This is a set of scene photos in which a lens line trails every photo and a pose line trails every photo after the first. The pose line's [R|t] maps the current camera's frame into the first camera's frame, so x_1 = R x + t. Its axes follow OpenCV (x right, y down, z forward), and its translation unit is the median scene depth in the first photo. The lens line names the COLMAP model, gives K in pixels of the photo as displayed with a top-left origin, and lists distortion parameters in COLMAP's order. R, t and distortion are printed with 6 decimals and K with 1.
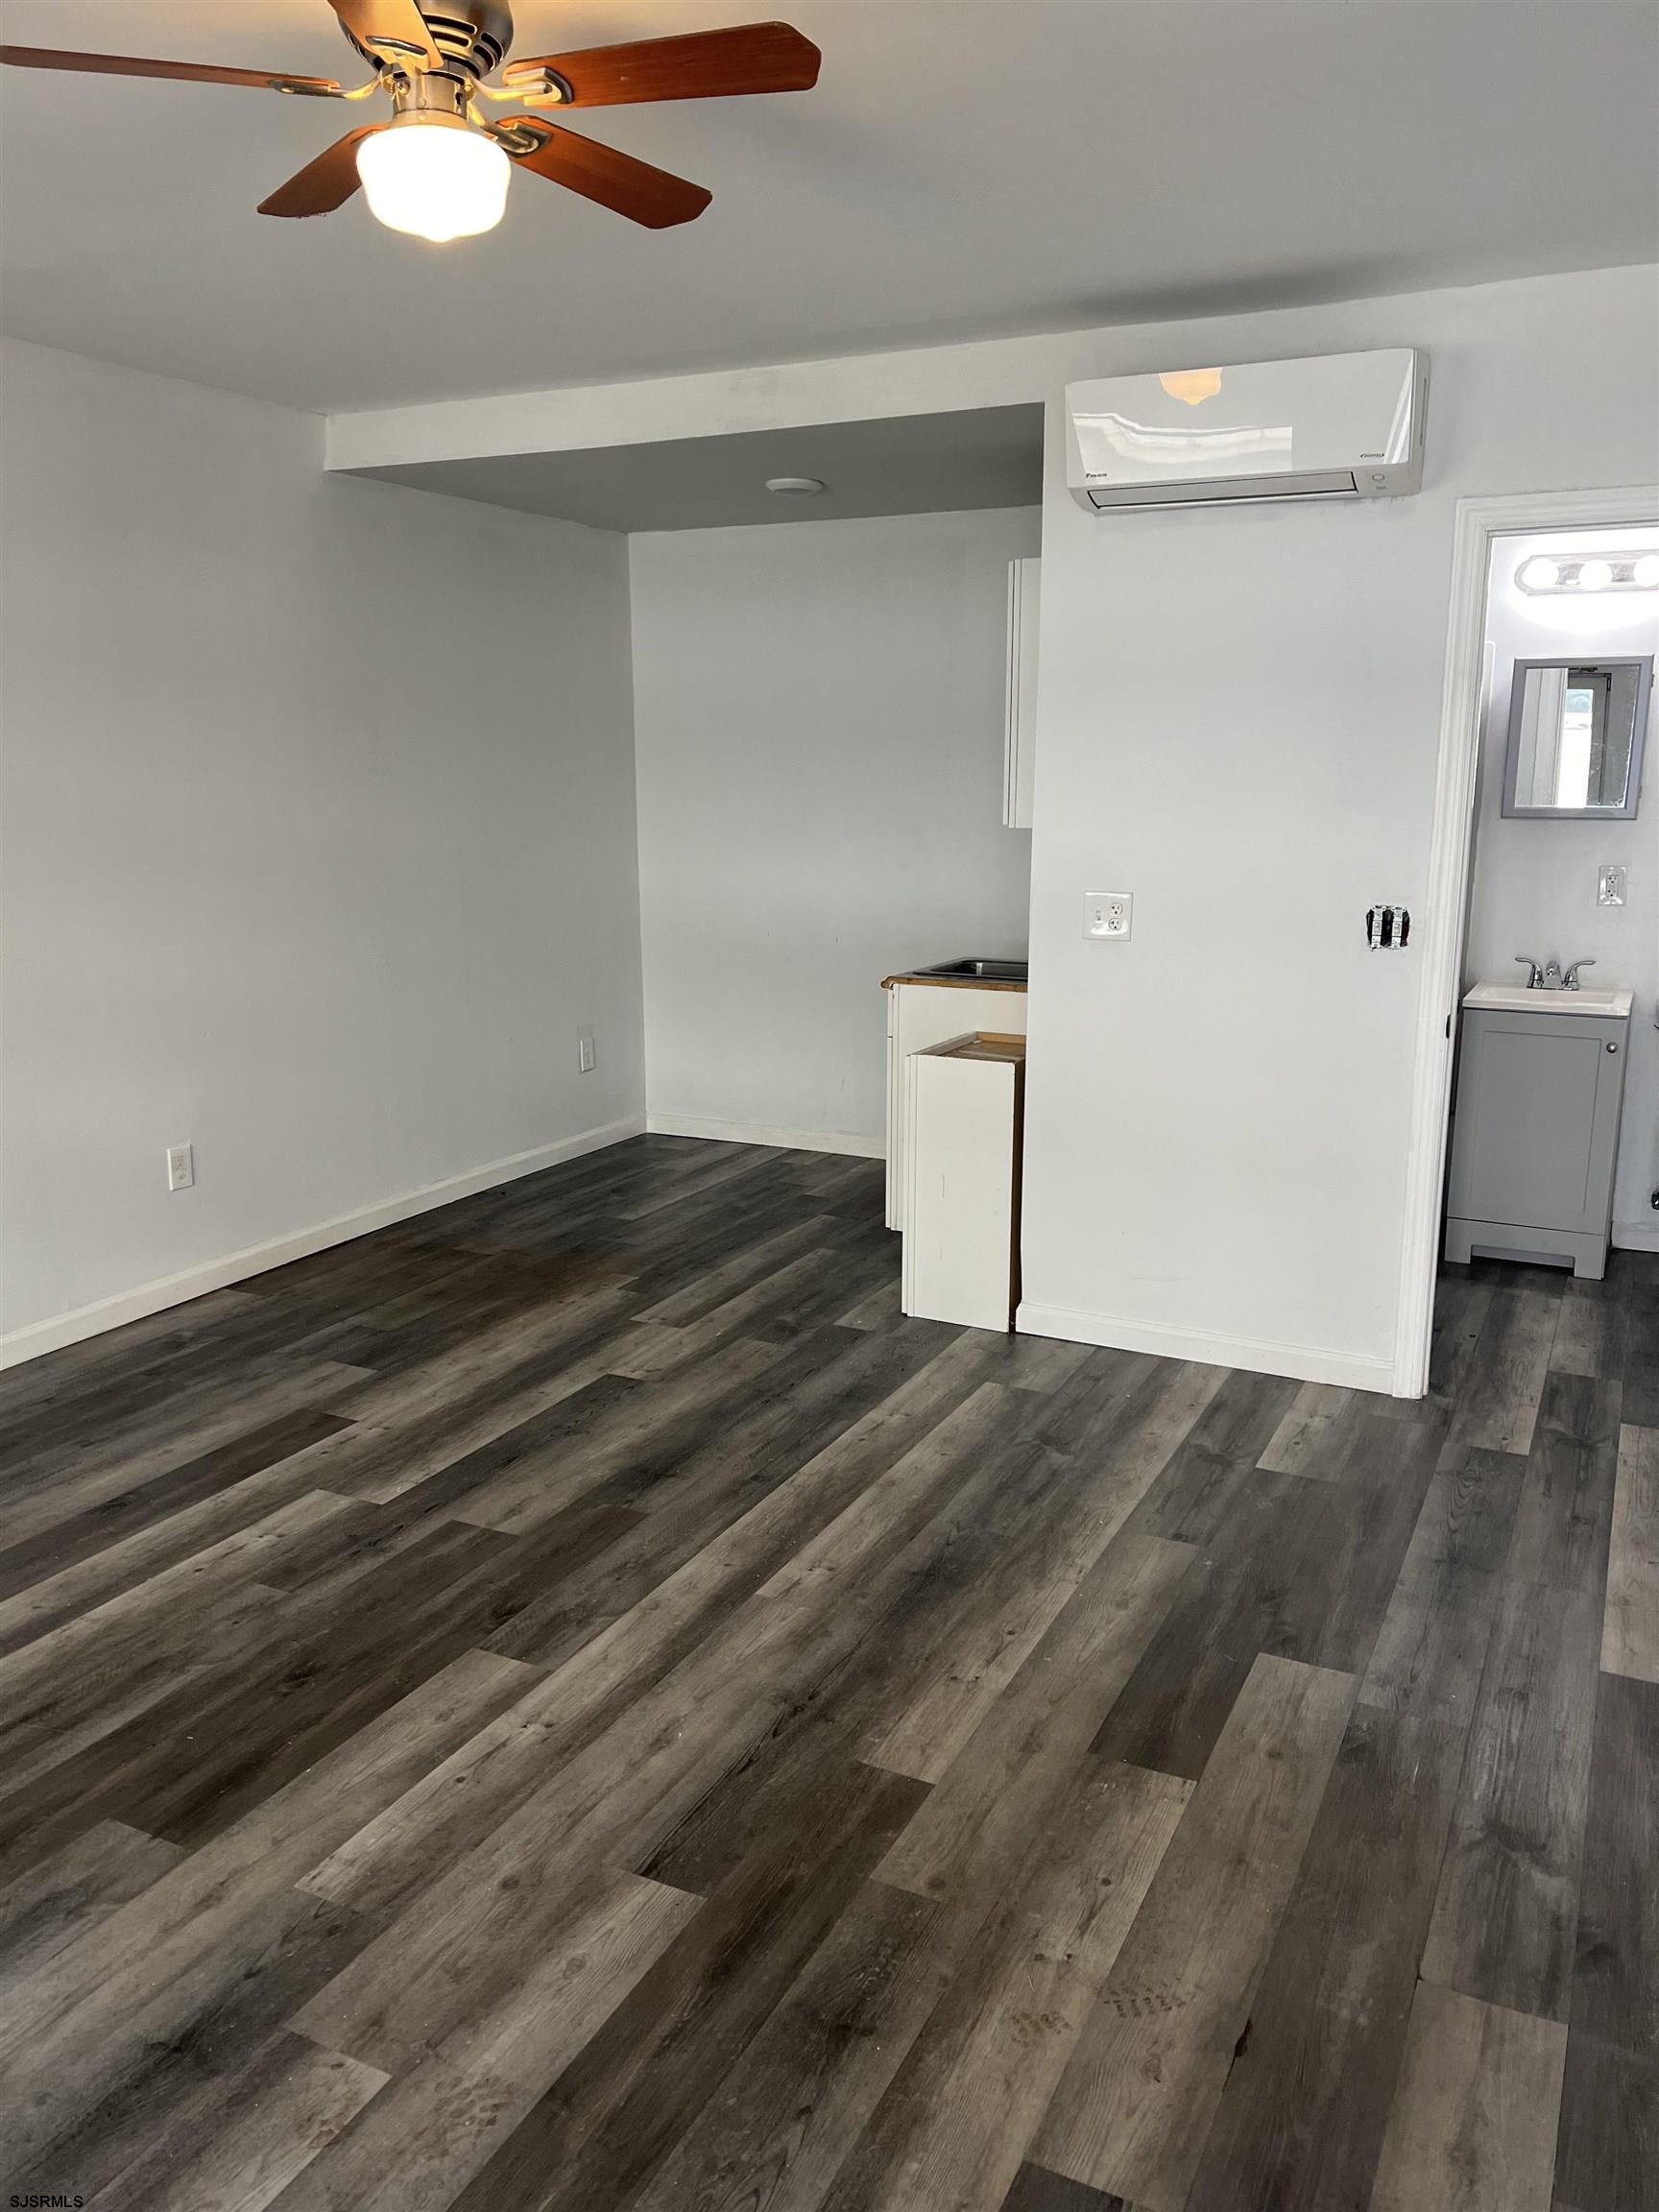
lens RADIAL K [[1646.0, 0, 836.0], [0, 1646.0, 1090.3], [0, 0, 1]] dist [0.052836, -0.053485]
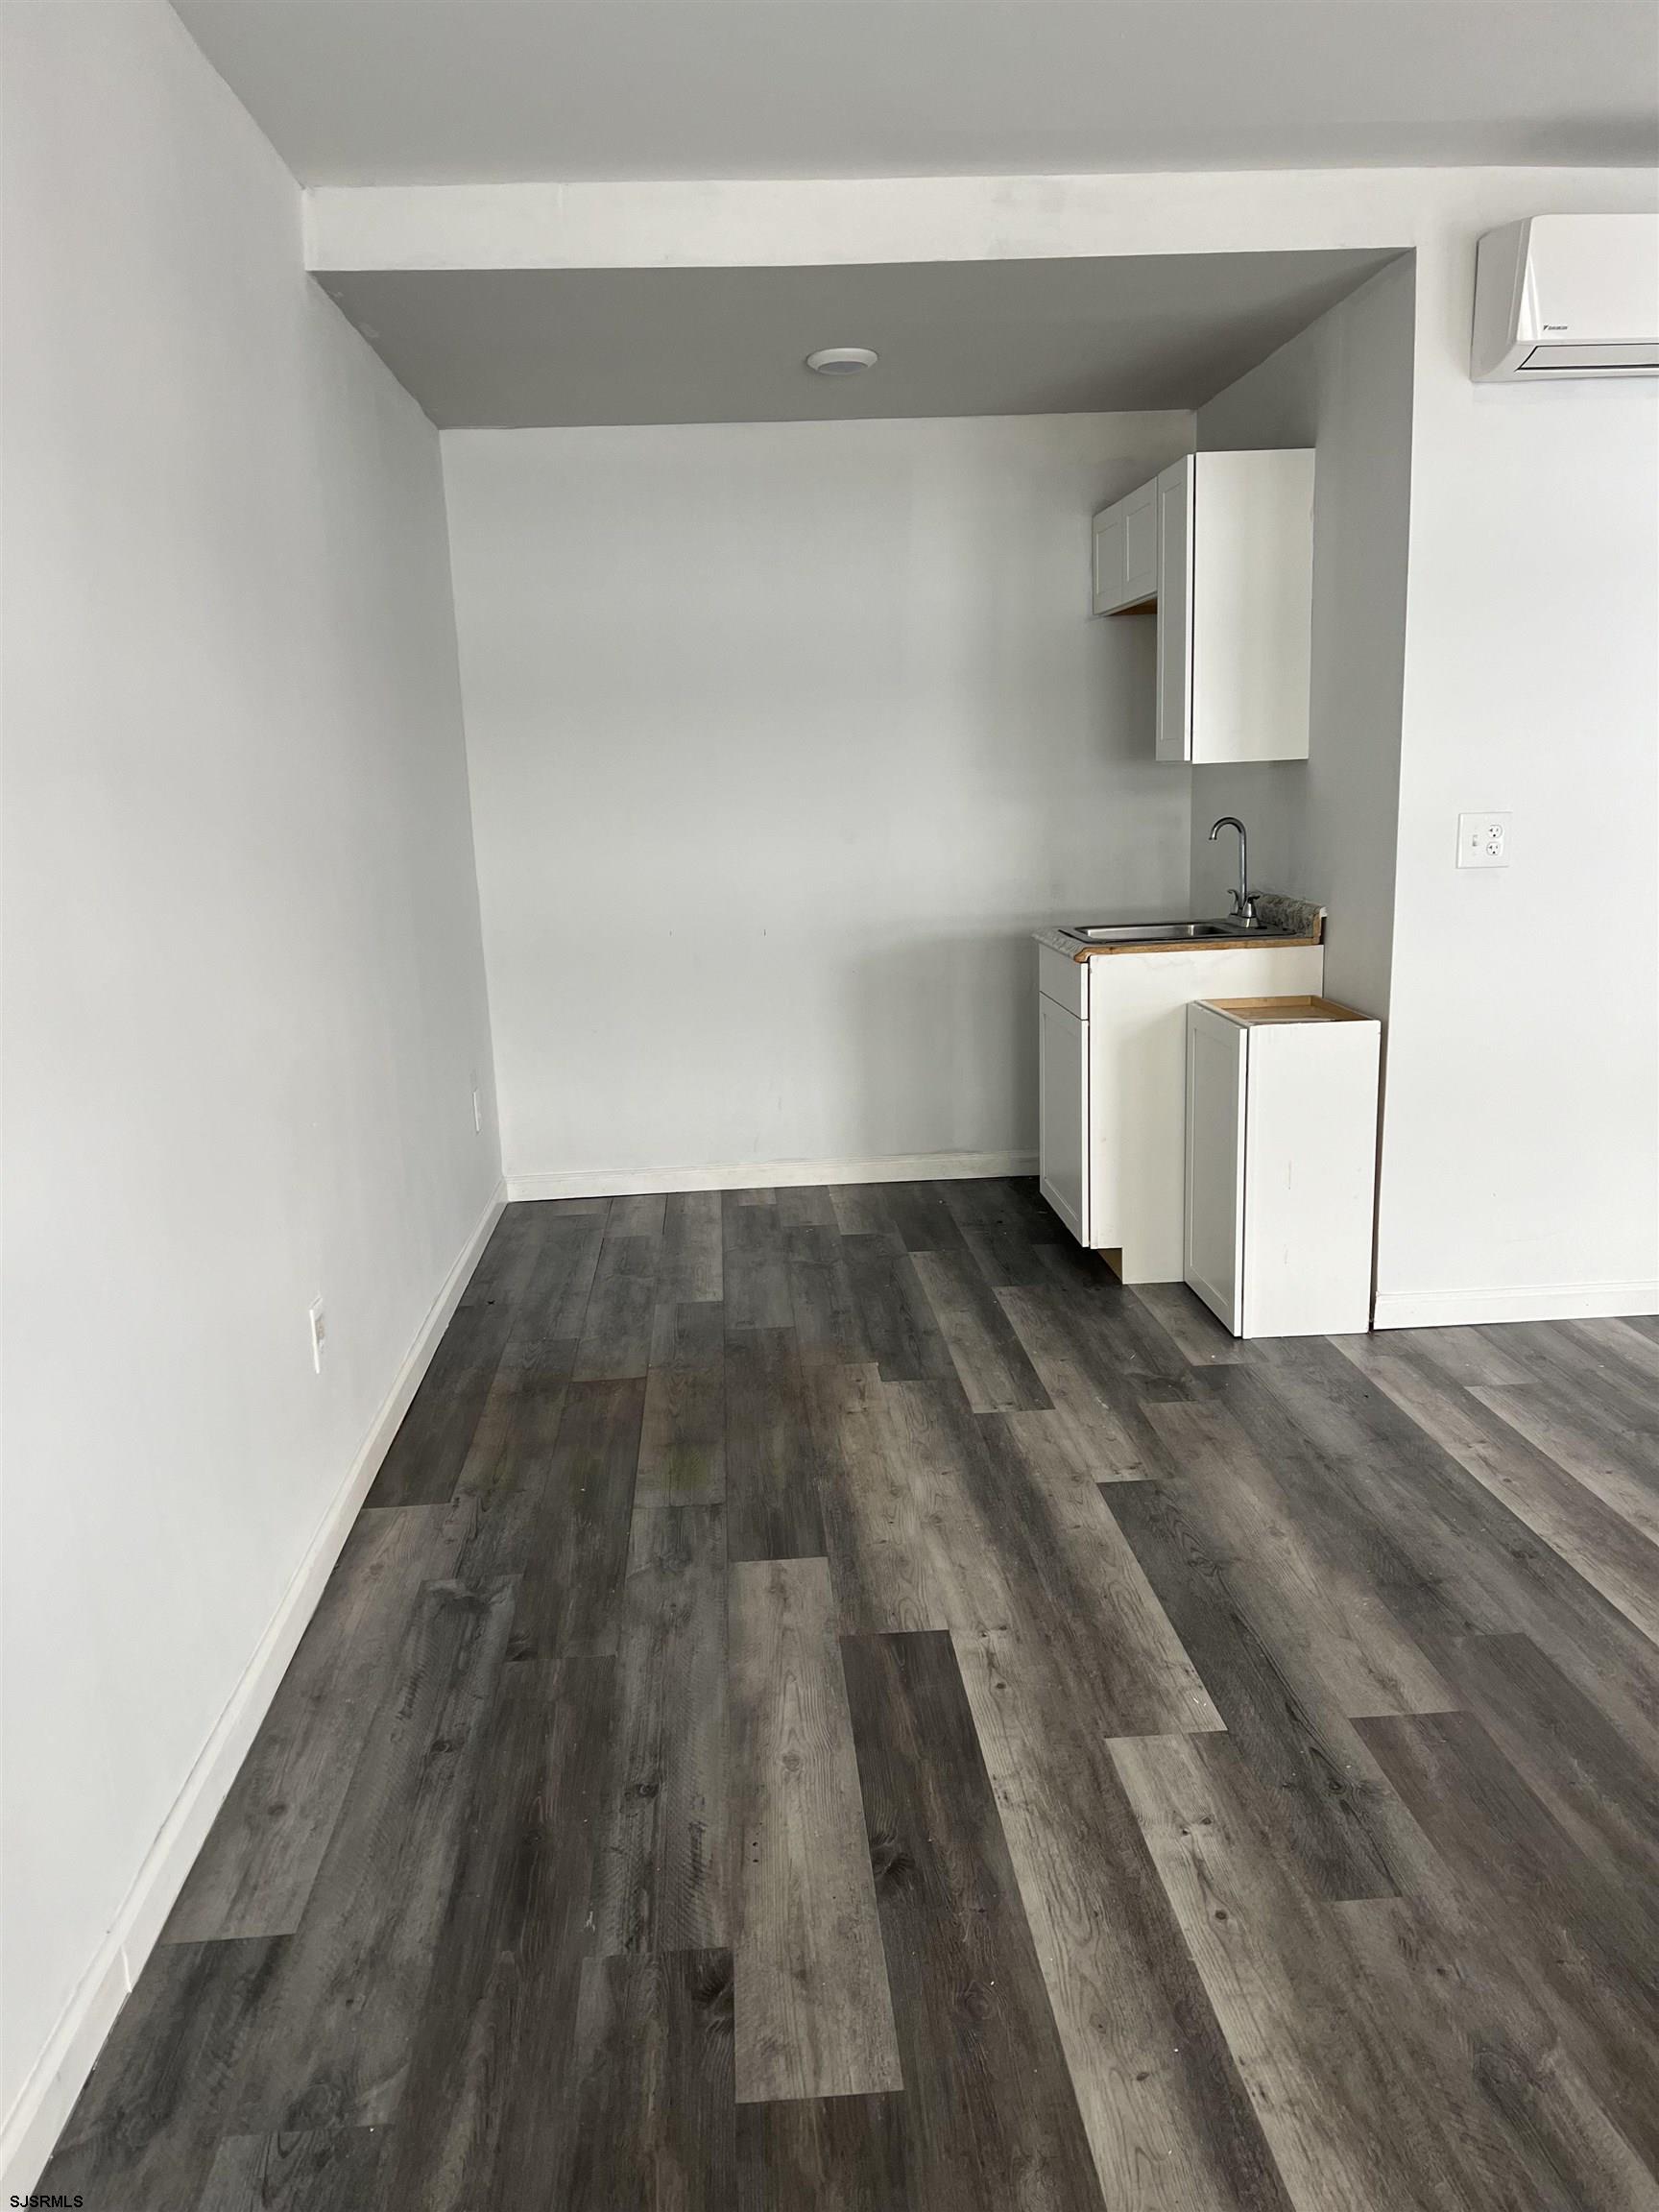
lens RADIAL K [[1646.0, 0, 812.5], [0, 1646.0, 1103.7], [0, 0, 1]] dist [0.052836, -0.053485]
pose [[0.867183, -0.130506, 0.480585, -0.695990], [0.133641, 0.990638, 0.027868, -0.045284], [-0.479723, 0.040059, 0.876505, 0.461166]]
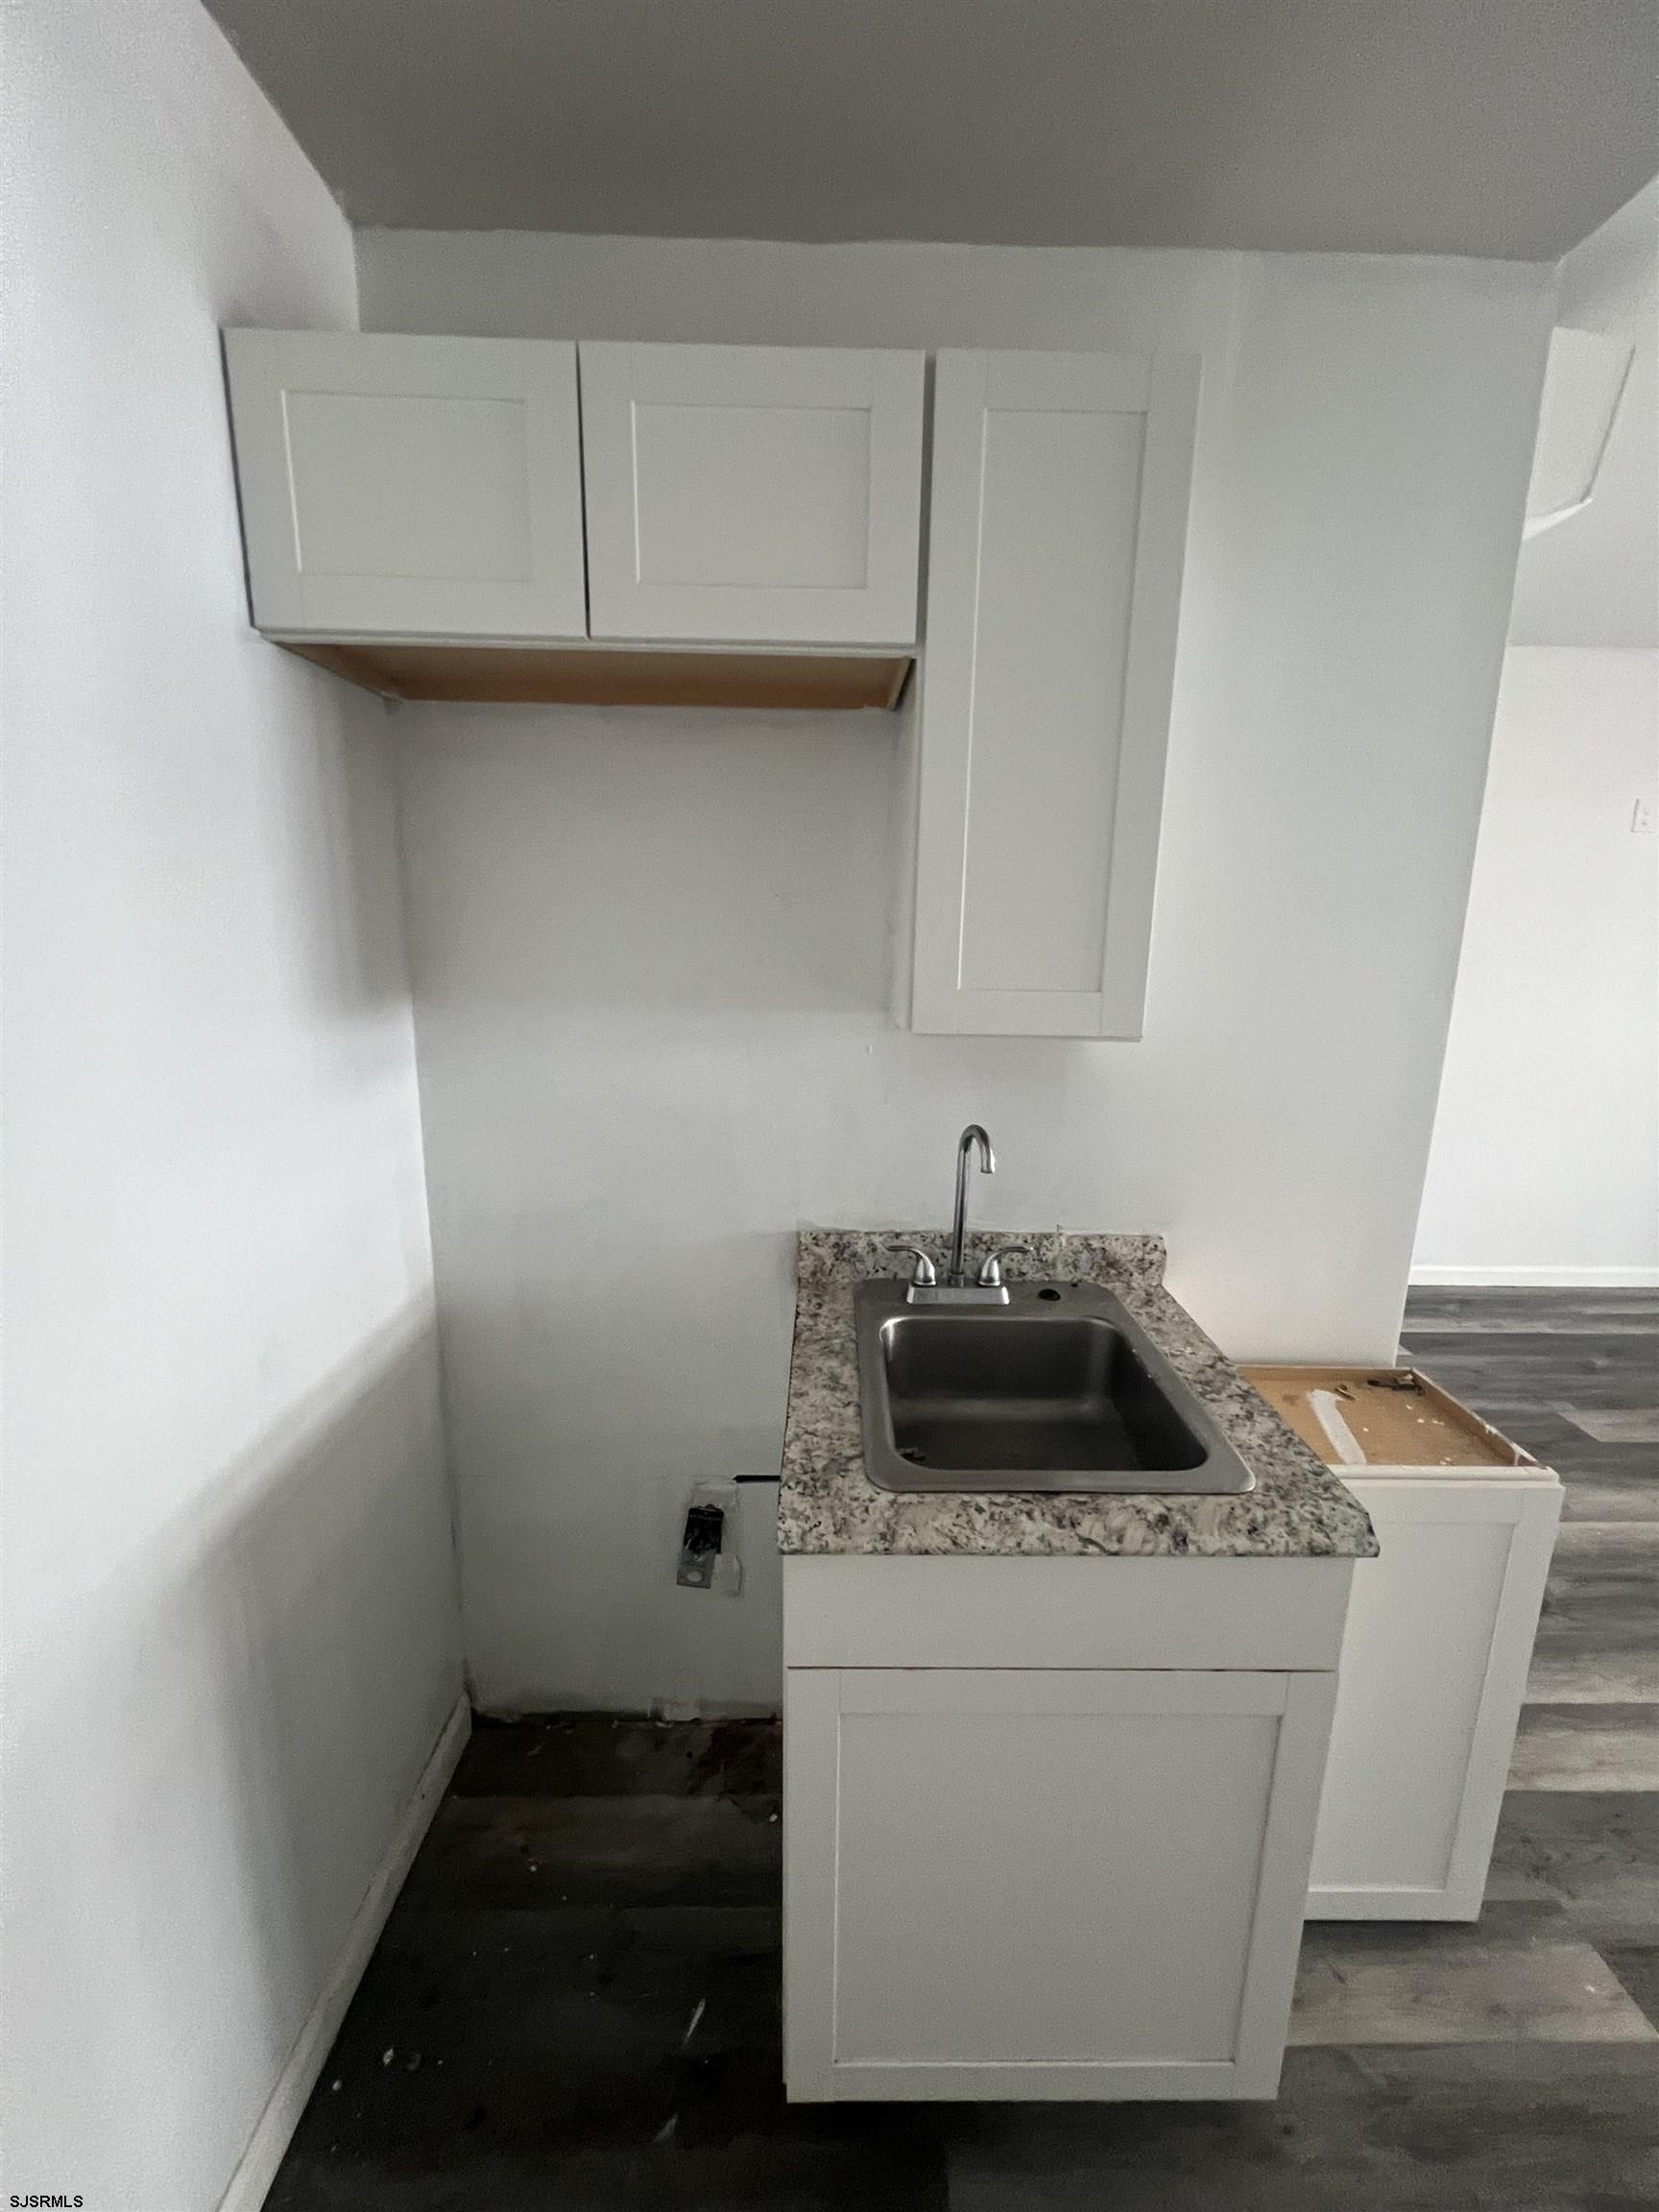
lens RADIAL K [[880.5, 0, 831.6], [0, 880.5, 1100.2], [0, 0, 1]] dist [-0.000076, -0.000354]
pose [[-0.459173, -0.185166, 0.868835, -0.081934], [0.160882, 0.944529, 0.286323, -0.304919], [-0.873657, 0.271252, -0.403912, 1.588656]]
